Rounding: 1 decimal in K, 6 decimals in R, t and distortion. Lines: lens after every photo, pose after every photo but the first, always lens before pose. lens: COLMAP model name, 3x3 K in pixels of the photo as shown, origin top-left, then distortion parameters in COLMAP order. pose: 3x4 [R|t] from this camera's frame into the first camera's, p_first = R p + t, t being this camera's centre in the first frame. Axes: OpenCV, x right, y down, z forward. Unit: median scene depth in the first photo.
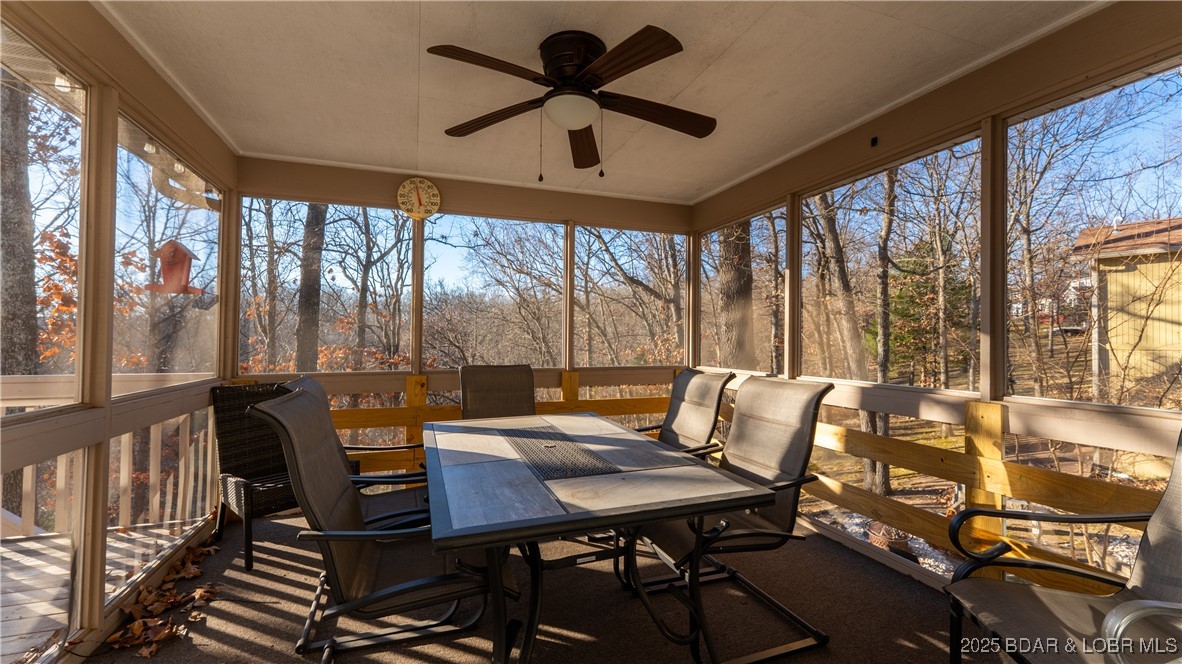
lens RADIAL K [[476.2, 0, 579.9], [0, 476.2, 339.0], [0, 0, 1]] dist [-0.000937, -0.000119]
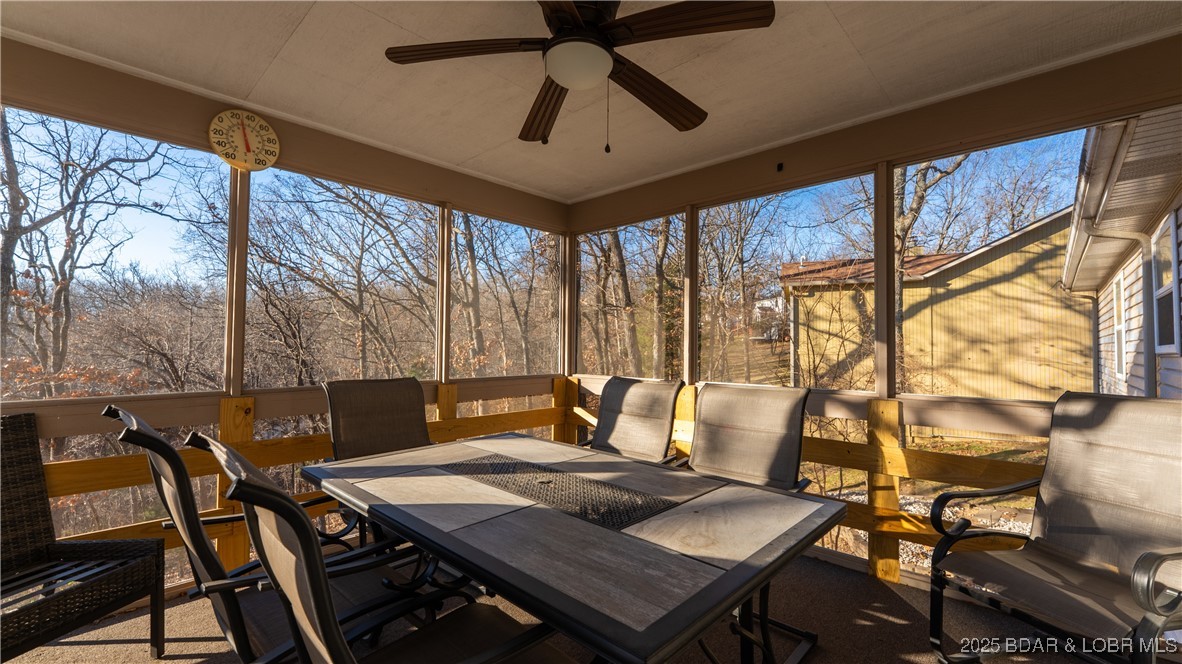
lens RADIAL K [[493.5, 0, 582.7], [0, 493.5, 335.5], [0, 0, 1]] dist [-0.000361, 0.000272]
pose [[0.890951, 0.012497, 0.453928, -0.224779], [-0.003380, 0.999776, -0.020890, 0.000702], [-0.454088, 0.017077, 0.890793, 0.144398]]
